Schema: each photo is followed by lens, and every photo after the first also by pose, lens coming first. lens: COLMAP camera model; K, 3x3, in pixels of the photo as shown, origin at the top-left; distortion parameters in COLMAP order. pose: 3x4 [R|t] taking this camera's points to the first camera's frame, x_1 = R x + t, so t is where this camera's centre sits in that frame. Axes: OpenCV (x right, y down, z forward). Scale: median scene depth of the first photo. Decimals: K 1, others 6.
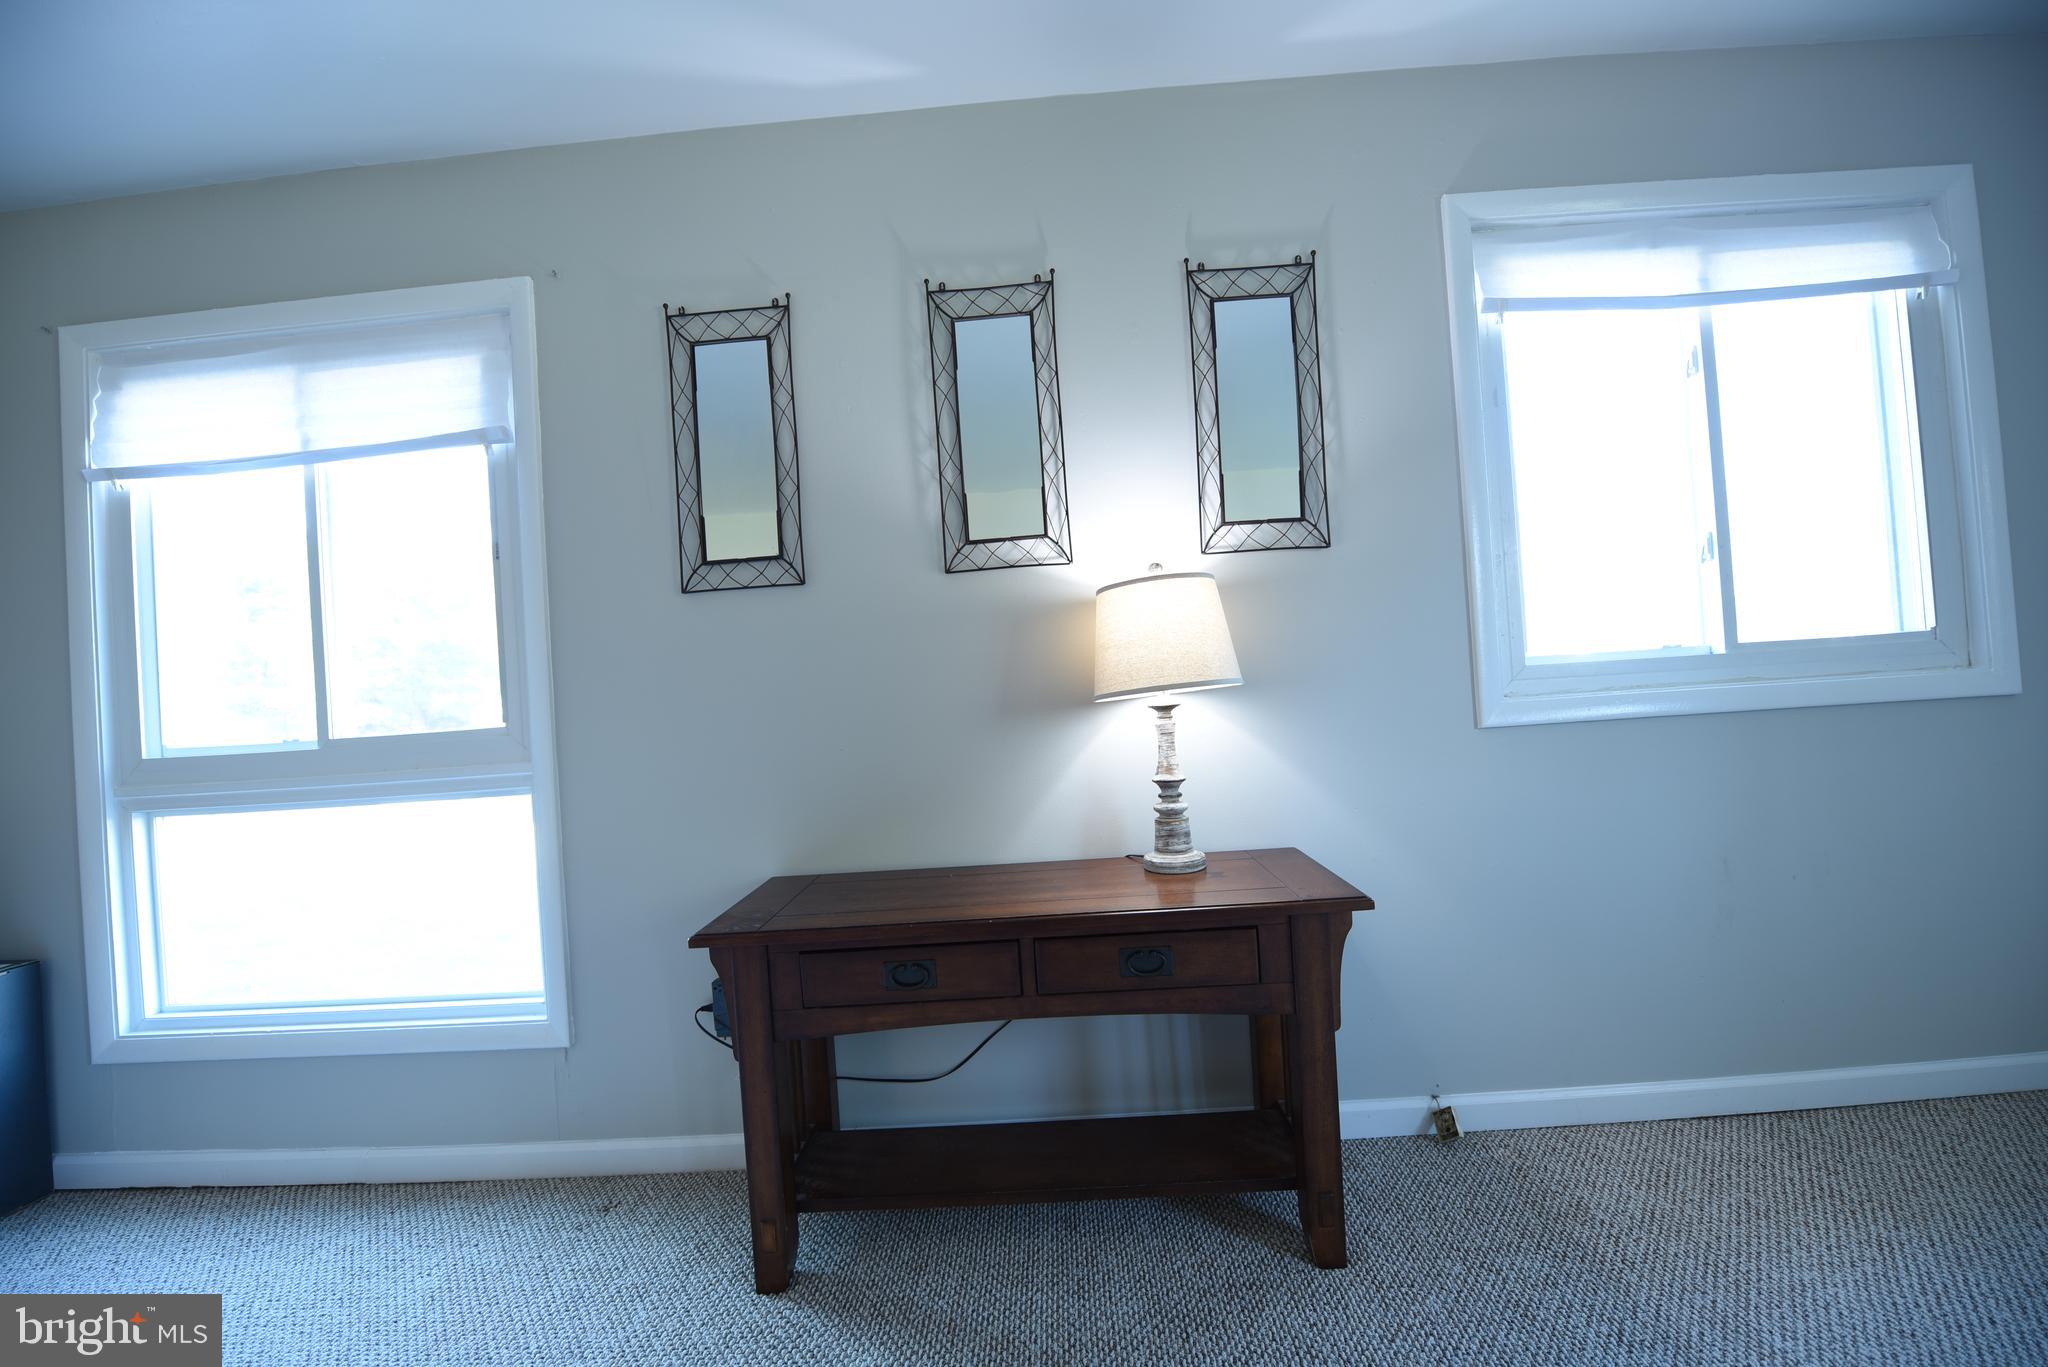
lens RADIAL K [[813.0, 0, 1024.0], [0, 813.0, 683.5], [0, 0, 1]] dist [-0.019296, -0.000790]
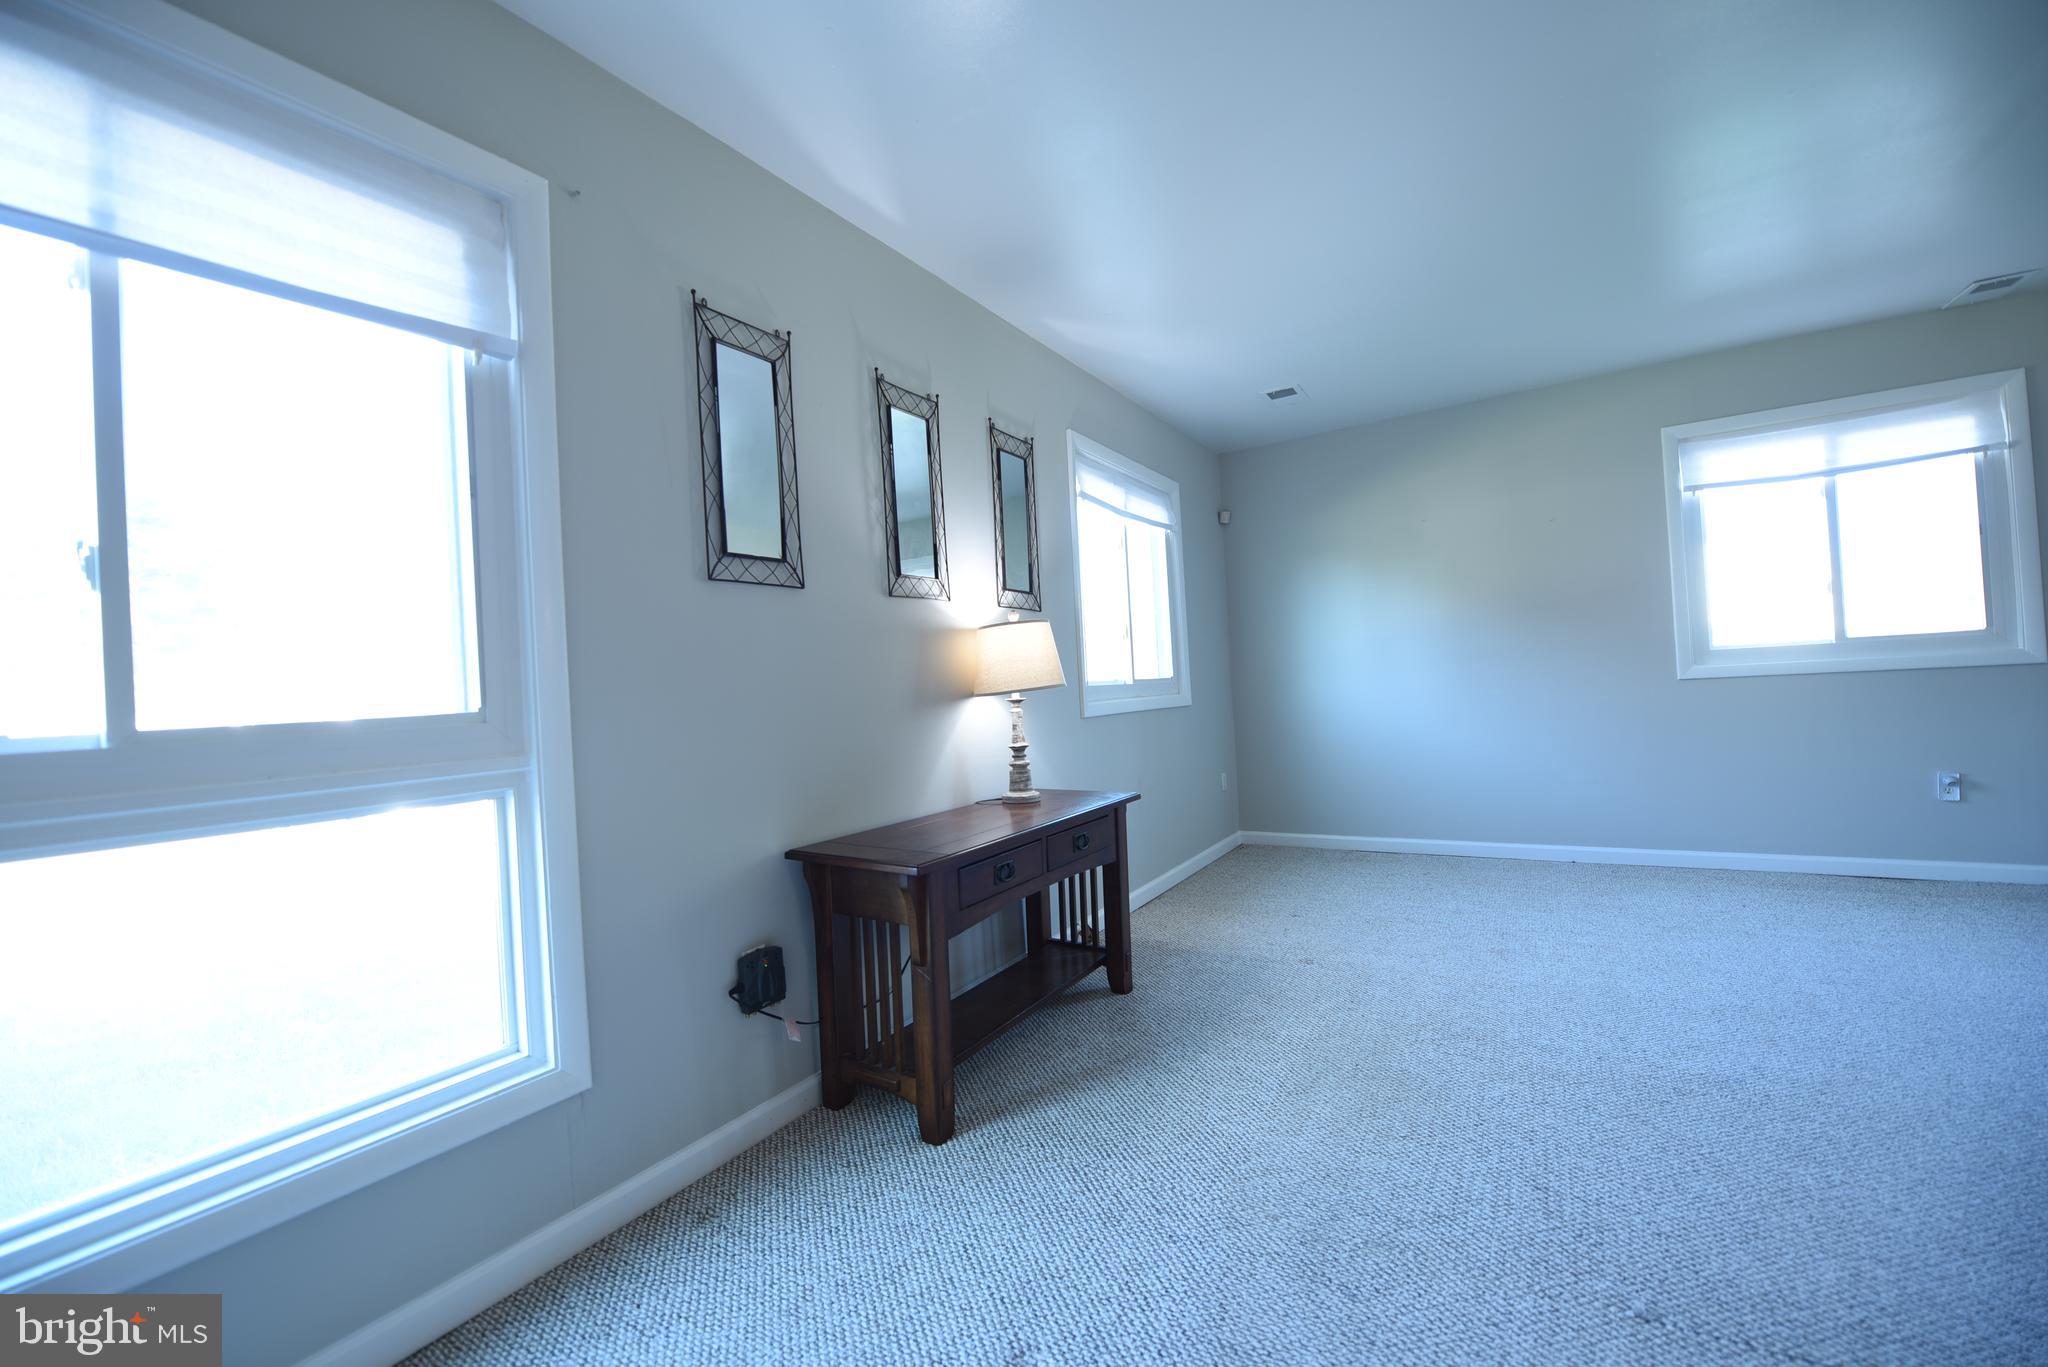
lens RADIAL K [[813.0, 0, 1024.0], [0, 813.0, 683.5], [0, 0, 1]] dist [-0.019296, -0.000790]
pose [[0.509701, 0.043857, 0.859233, -1.087585], [0.010812, 0.998295, -0.057369, 0.079849], [-0.860284, 0.038531, 0.508358, 0.159085]]
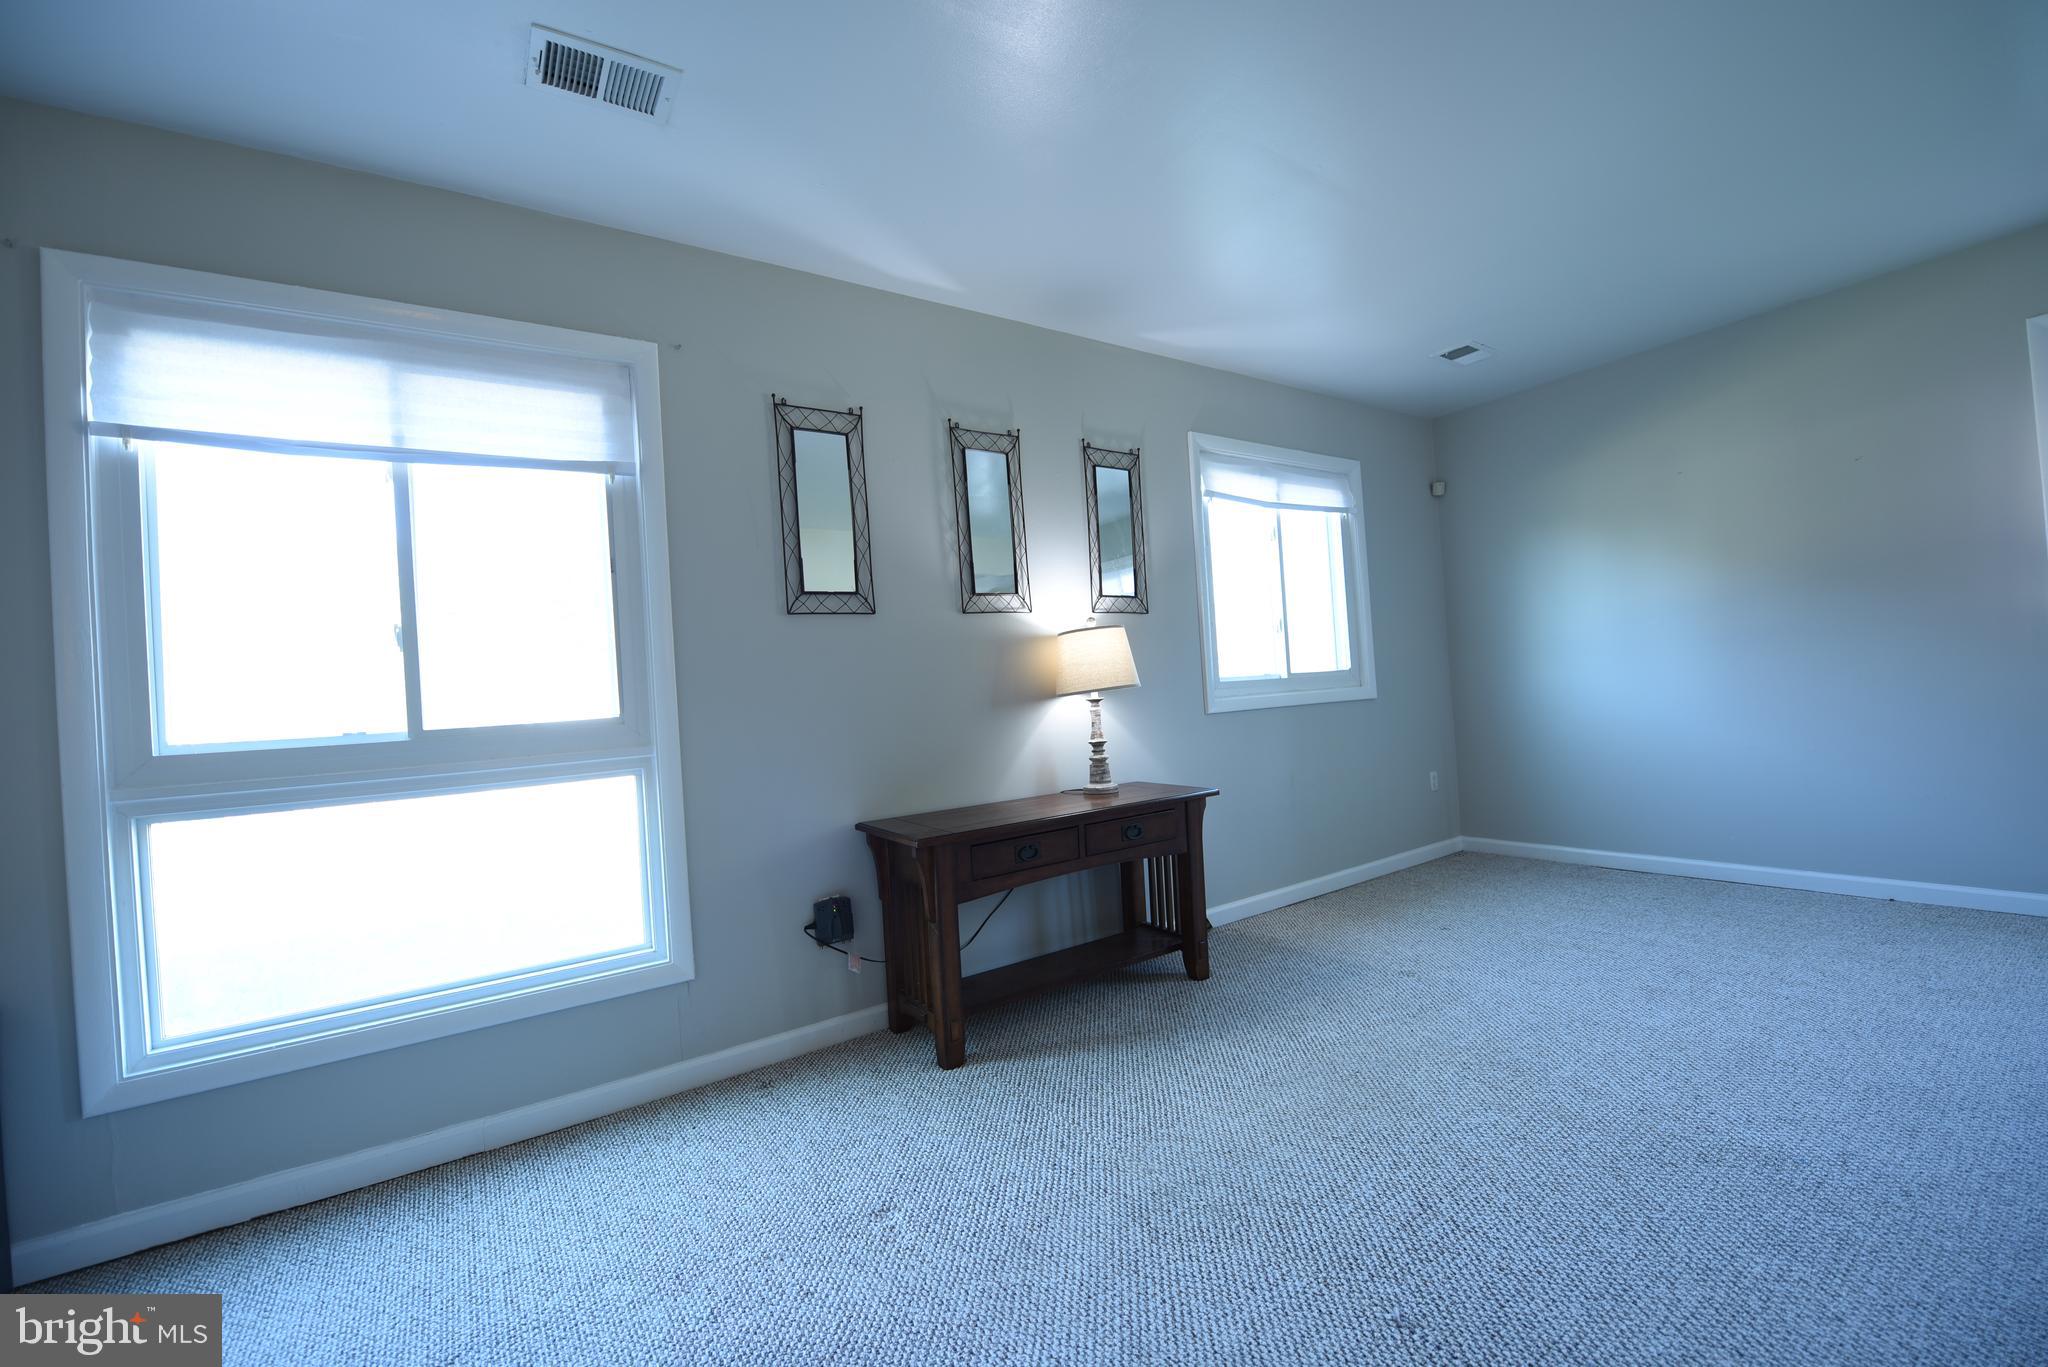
lens RADIAL K [[834.0, 0, 1024.0], [0, 834.0, 683.5], [0, 0, 1]] dist [-0.018266, -0.000123]
pose [[0.808900, 0.019720, 0.587616, -0.912425], [0.005911, 0.999114, -0.041667, 0.061288], [-0.587917, 0.037178, 0.808067, -0.322885]]
